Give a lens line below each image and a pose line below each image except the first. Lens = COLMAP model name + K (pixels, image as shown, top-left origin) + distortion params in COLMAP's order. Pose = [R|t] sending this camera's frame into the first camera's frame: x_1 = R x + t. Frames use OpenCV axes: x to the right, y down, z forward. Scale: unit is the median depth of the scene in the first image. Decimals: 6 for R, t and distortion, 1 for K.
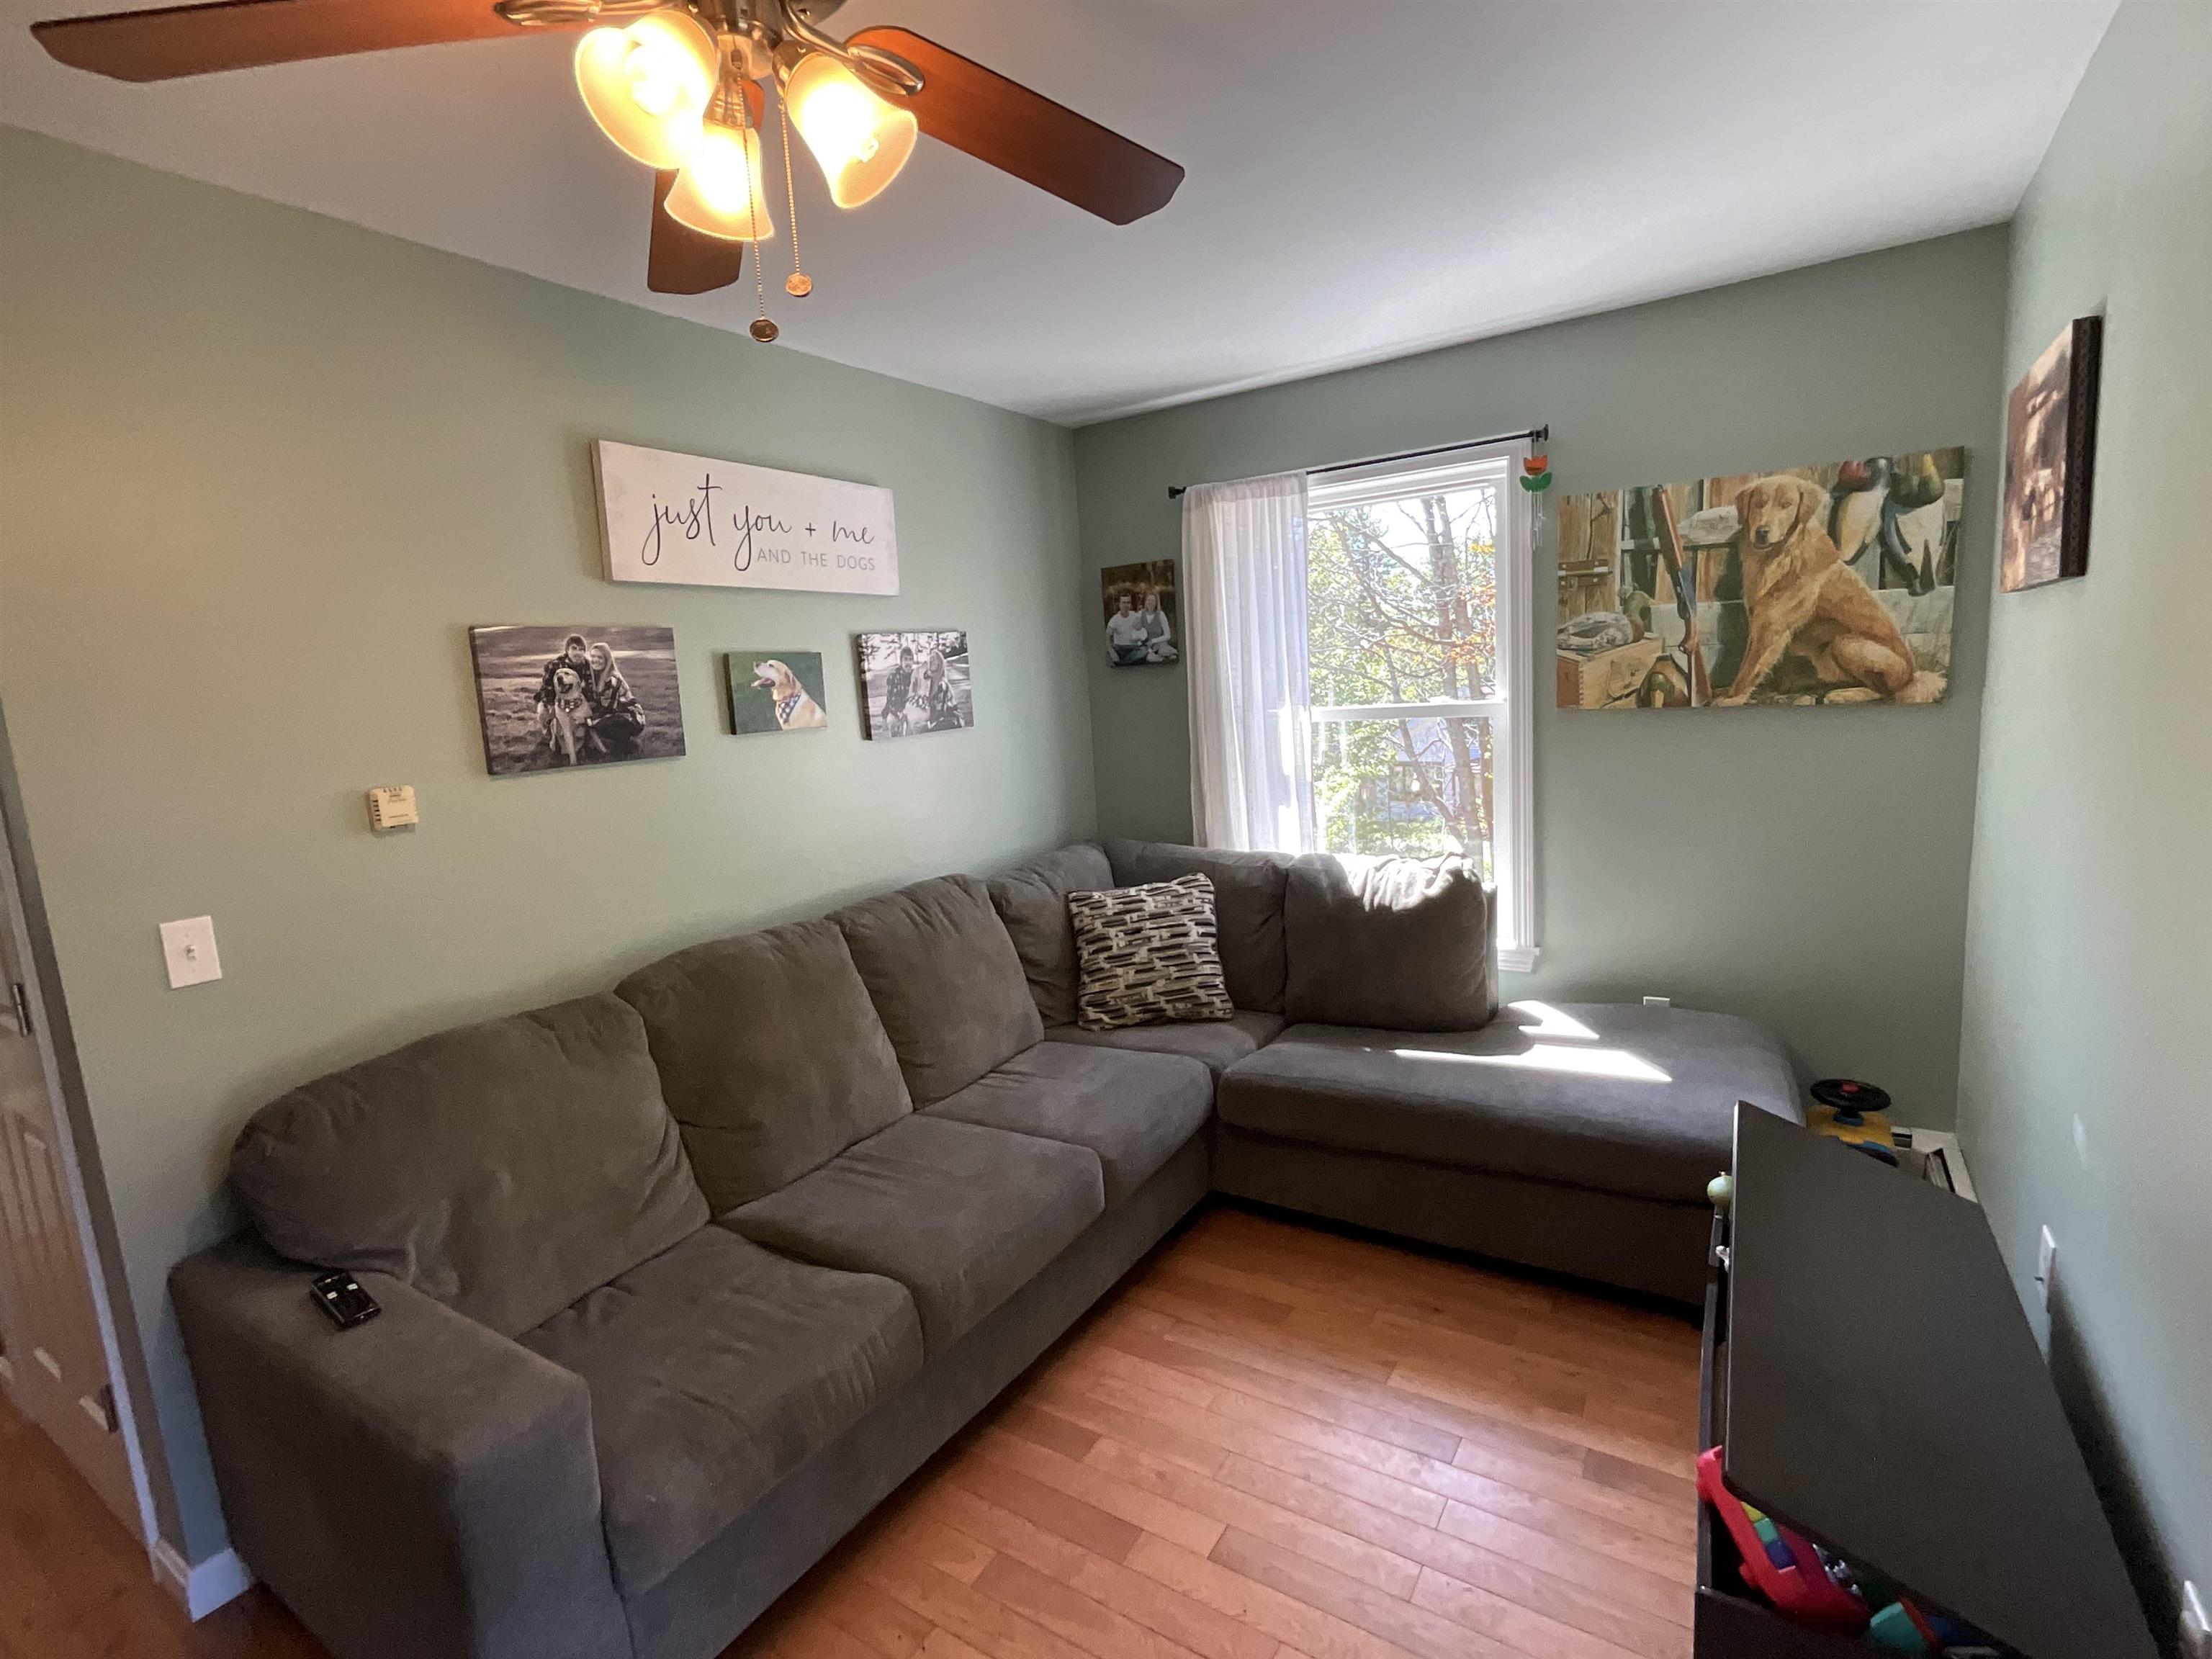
lens RADIAL K [[1044.5, 0, 1106.0], [0, 1044.5, 829.5], [0, 0, 1]] dist [0.000136, 0.000473]
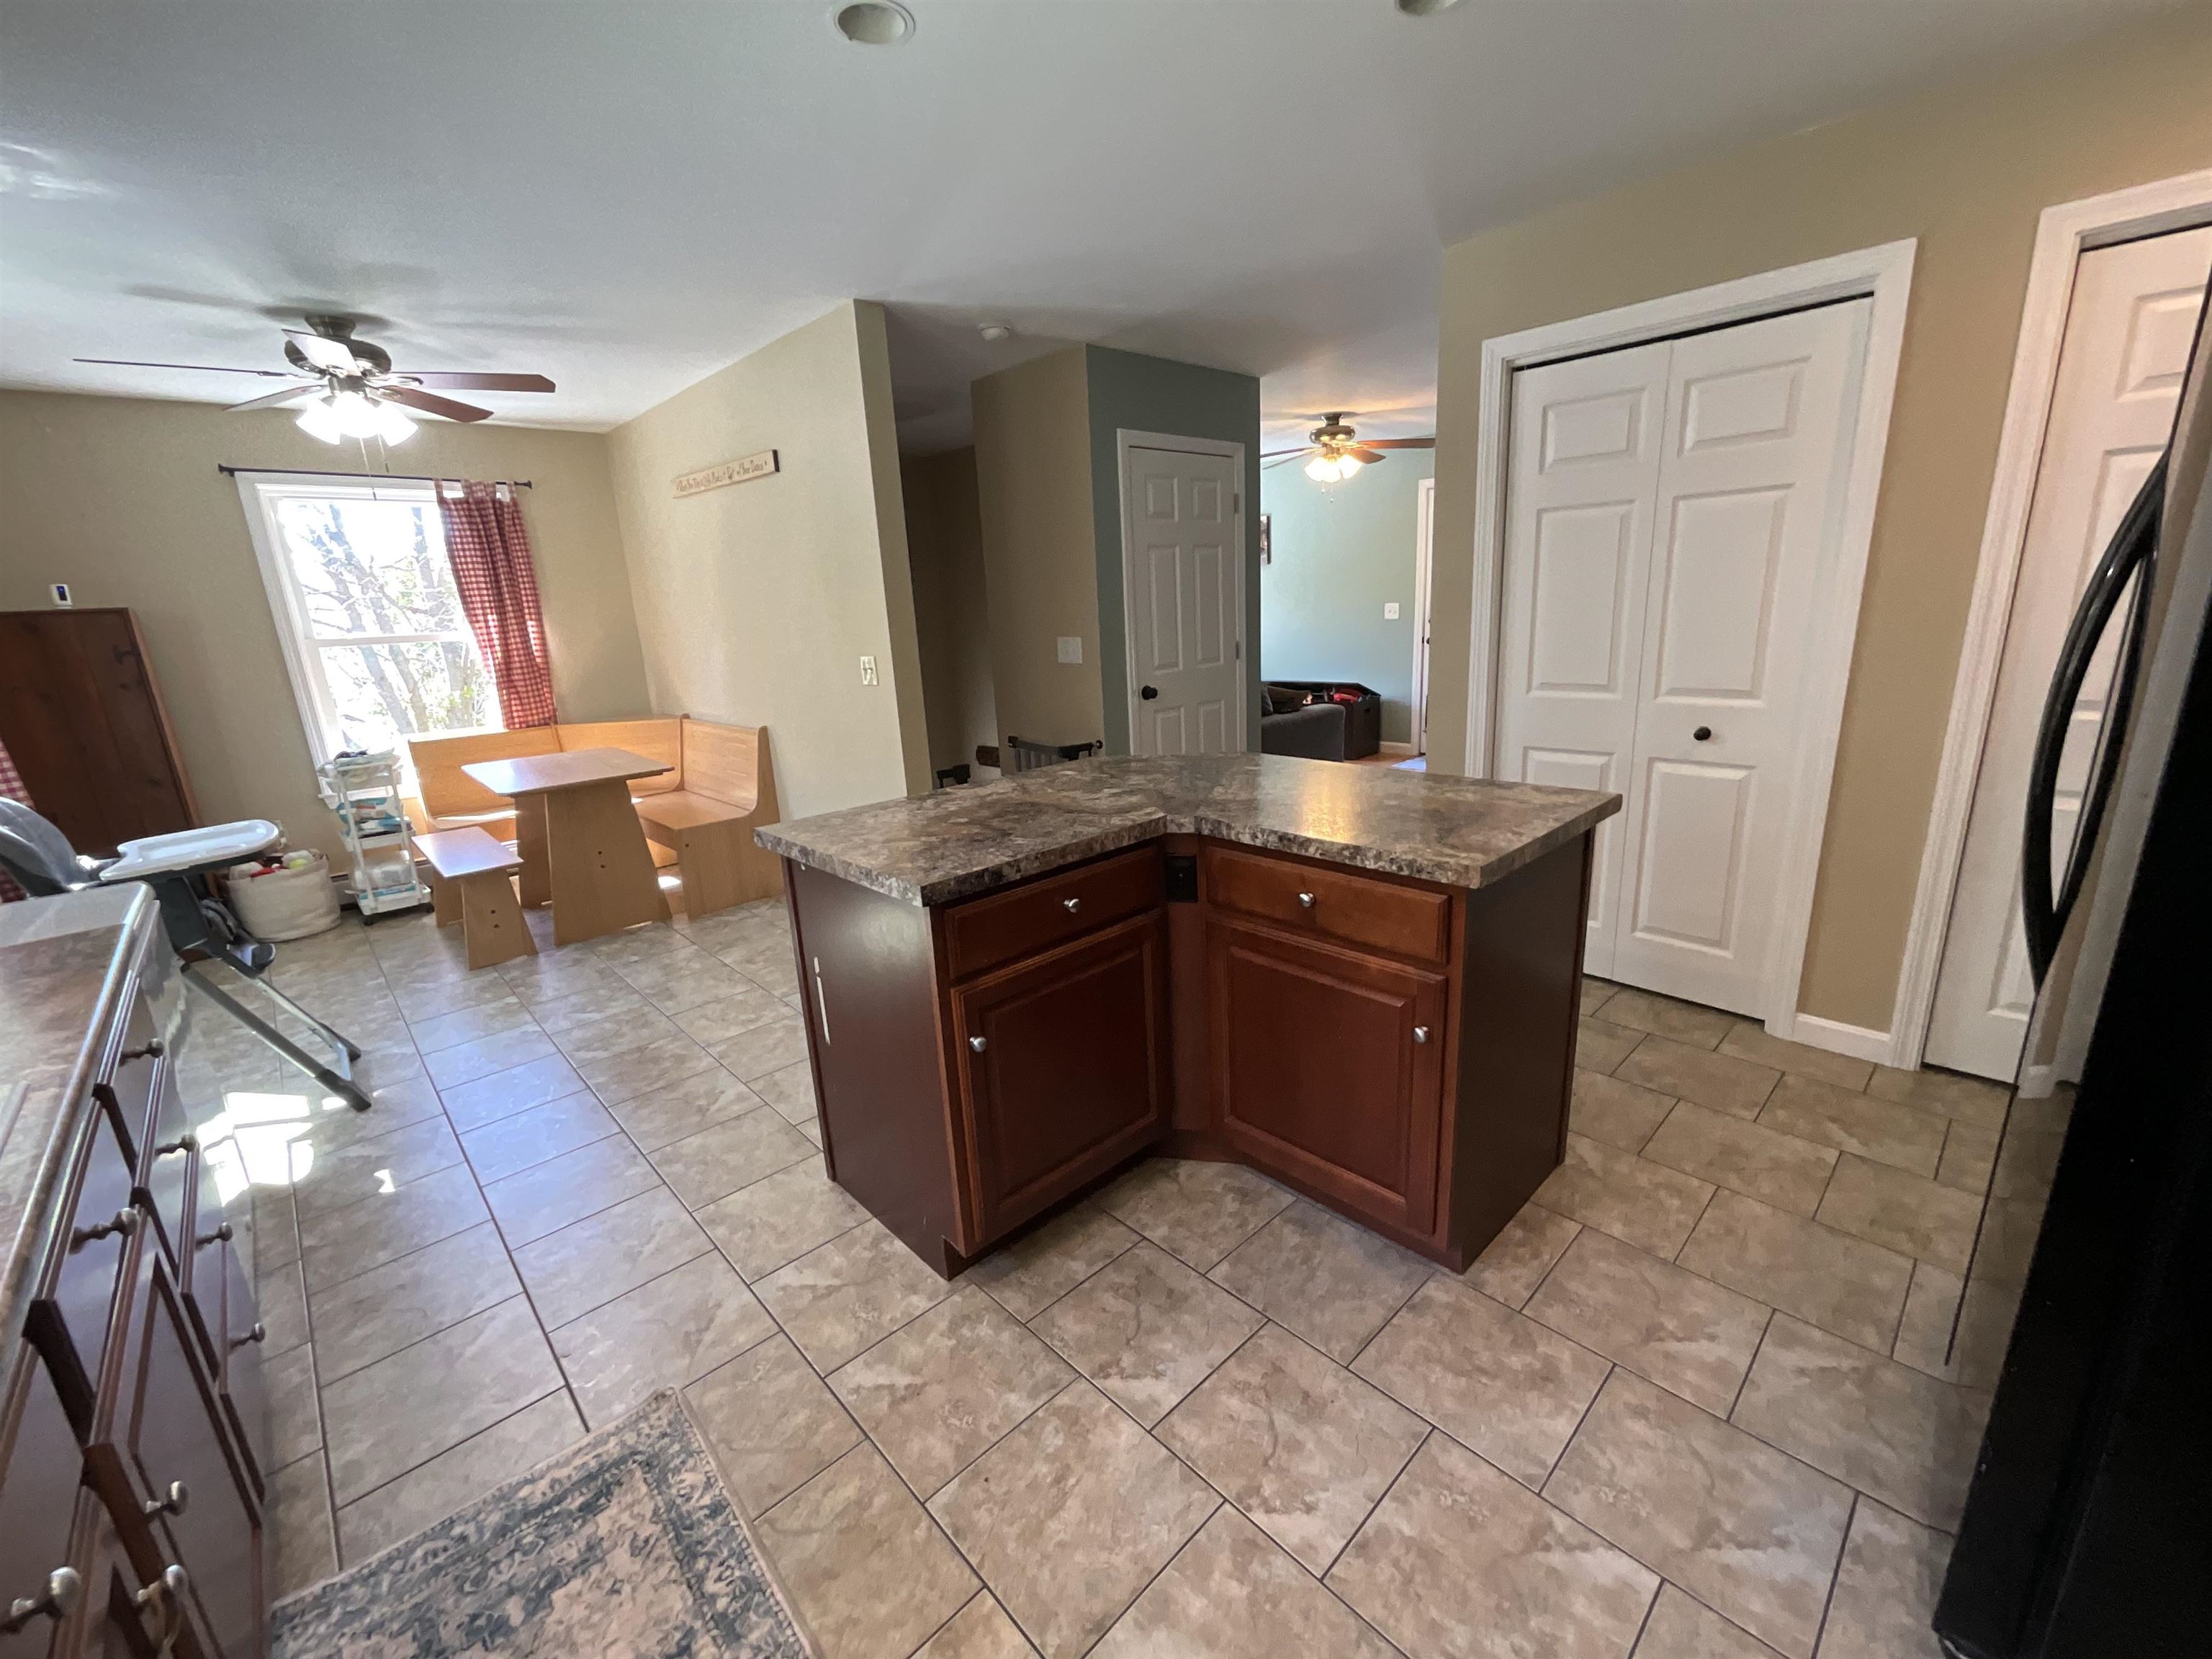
lens RADIAL K [[901.3, 0, 1113.0], [0, 901.3, 831.4], [0, 0, 1]] dist [0.000010, 0.000005]
pose [[0.228882, -0.199544, 0.952783, -2.536377], [0.173437, 0.971464, 0.161792, 0.130783], [-0.957879, 0.128216, 0.256959, 0.482132]]
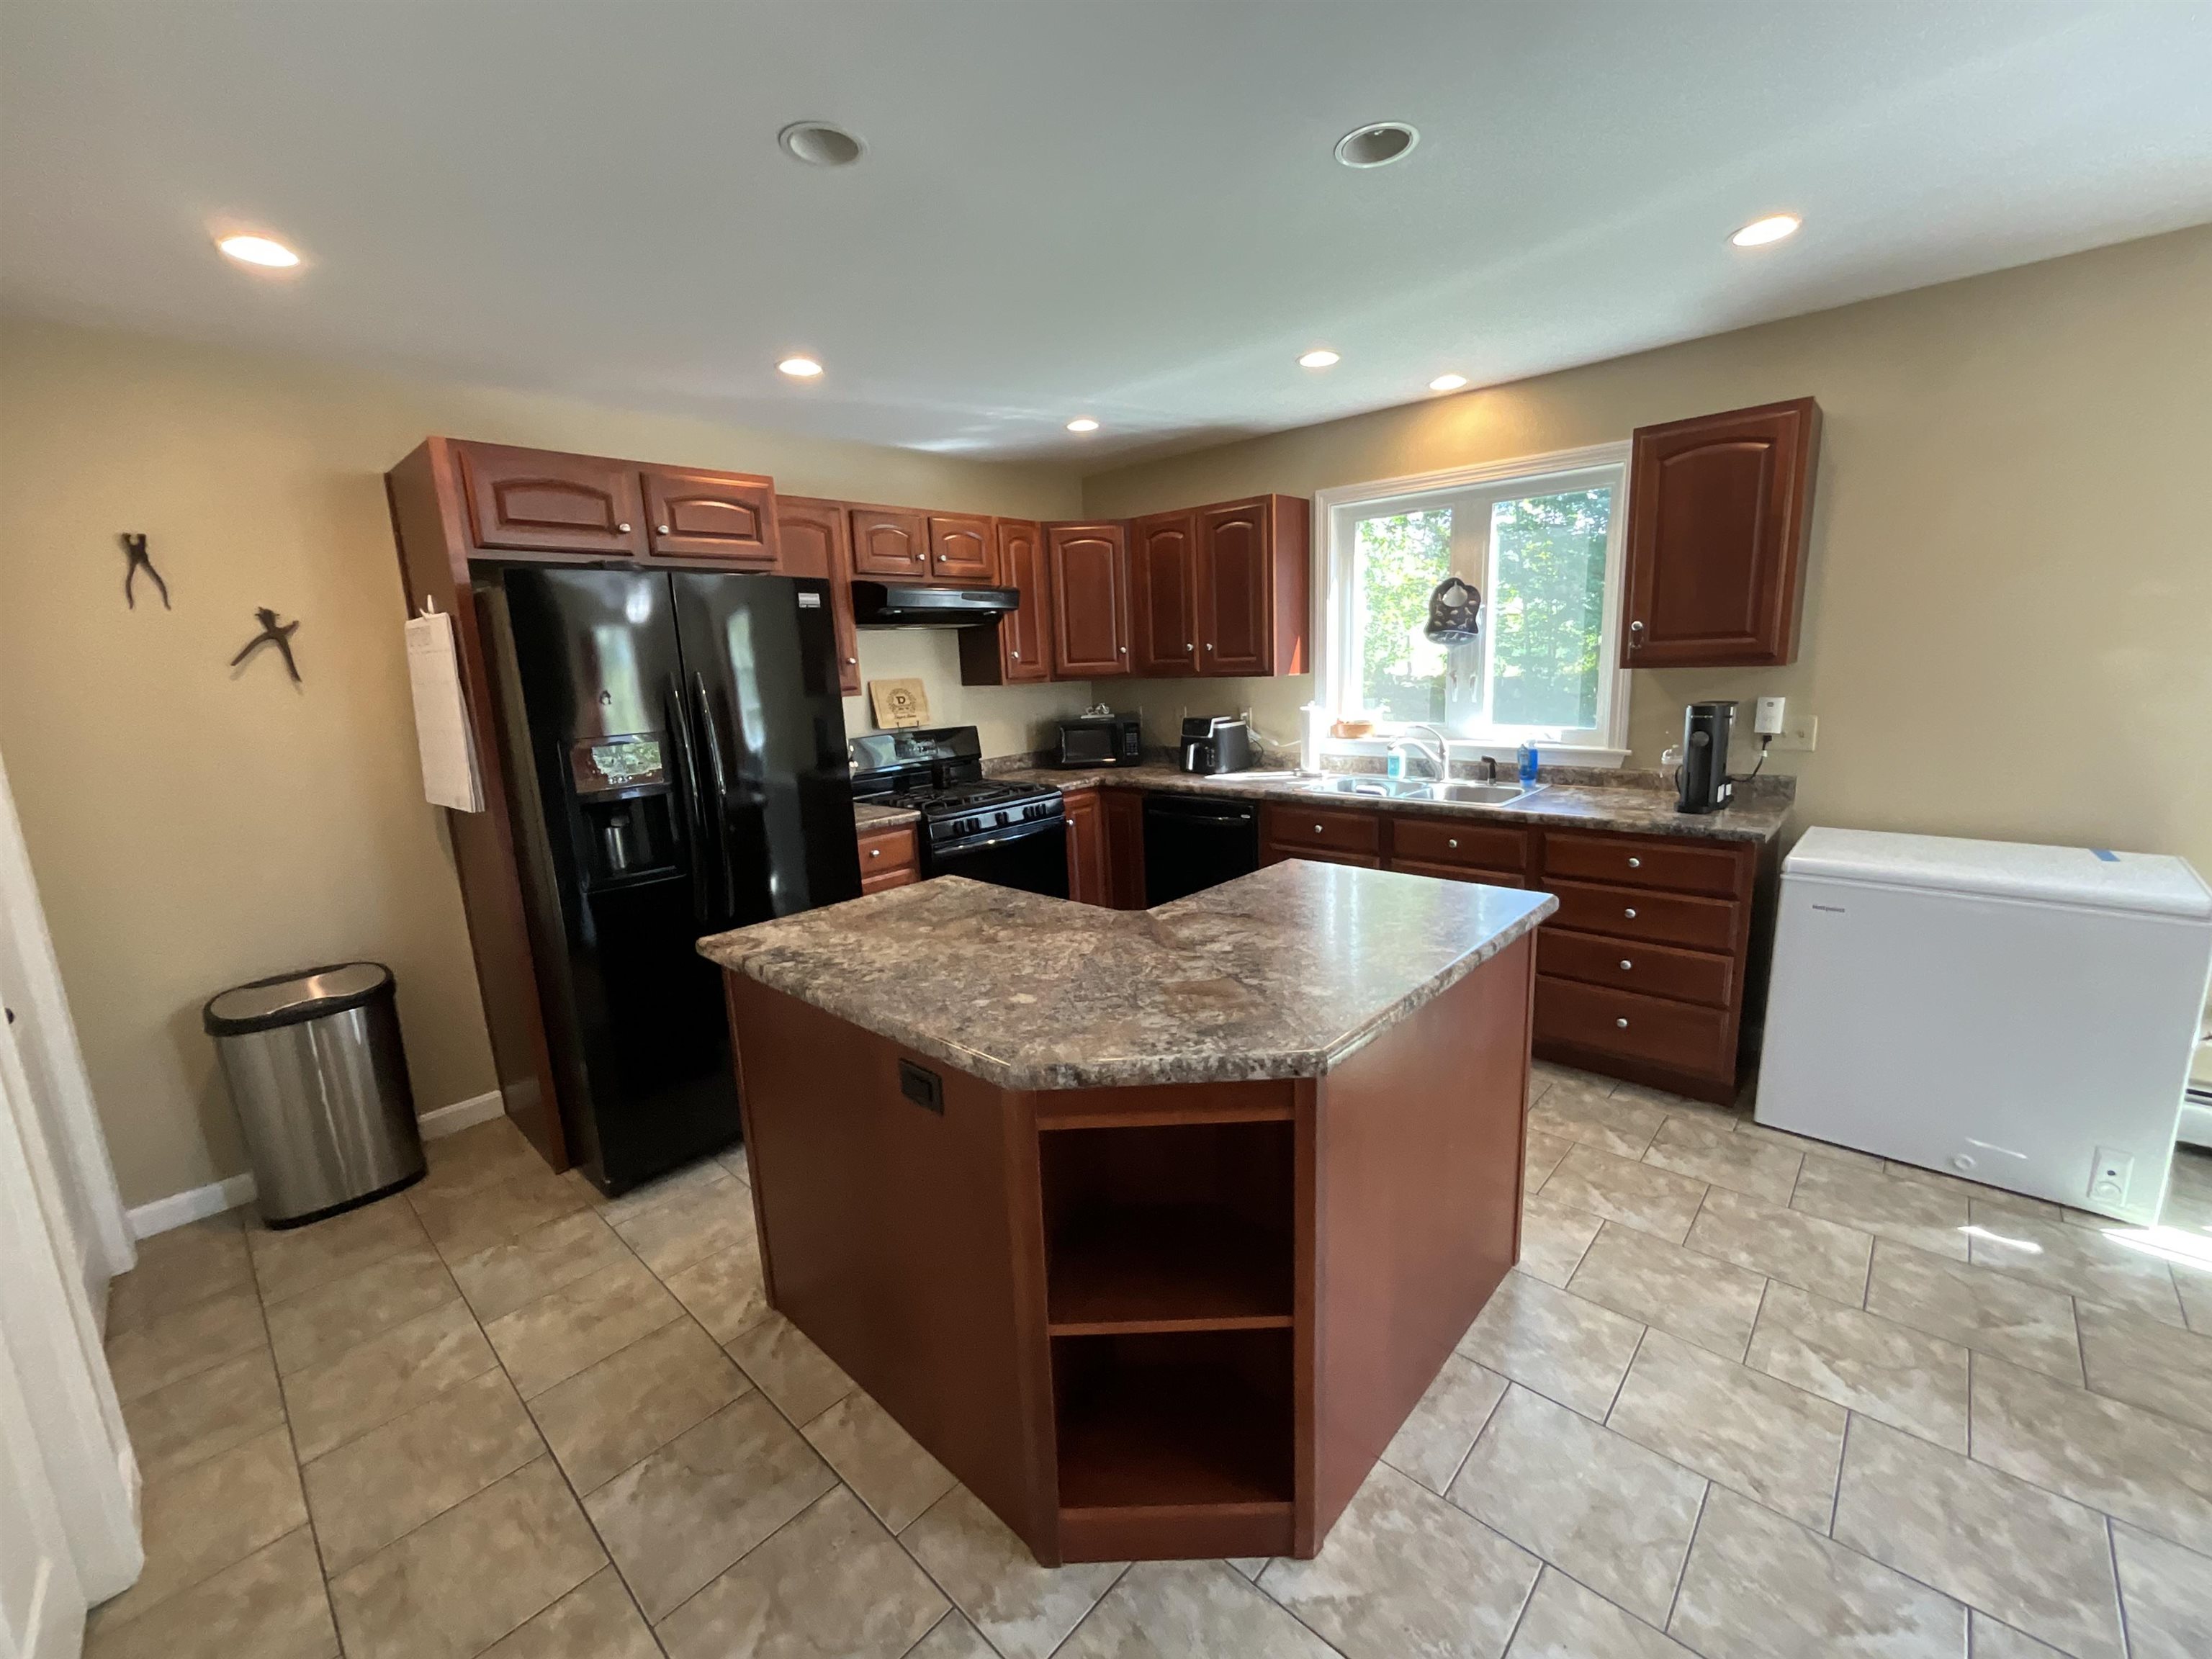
lens RADIAL K [[889.6, 0, 1106.0], [0, 889.6, 829.5], [0, 0, 1]] dist [0.001644, -0.004275]
pose [[-0.166864, 0.255831, -0.952212, -1.108020], [-0.090373, 0.957718, 0.273147, -0.026255], [0.981829, 0.131633, -0.136689, 0.689457]]
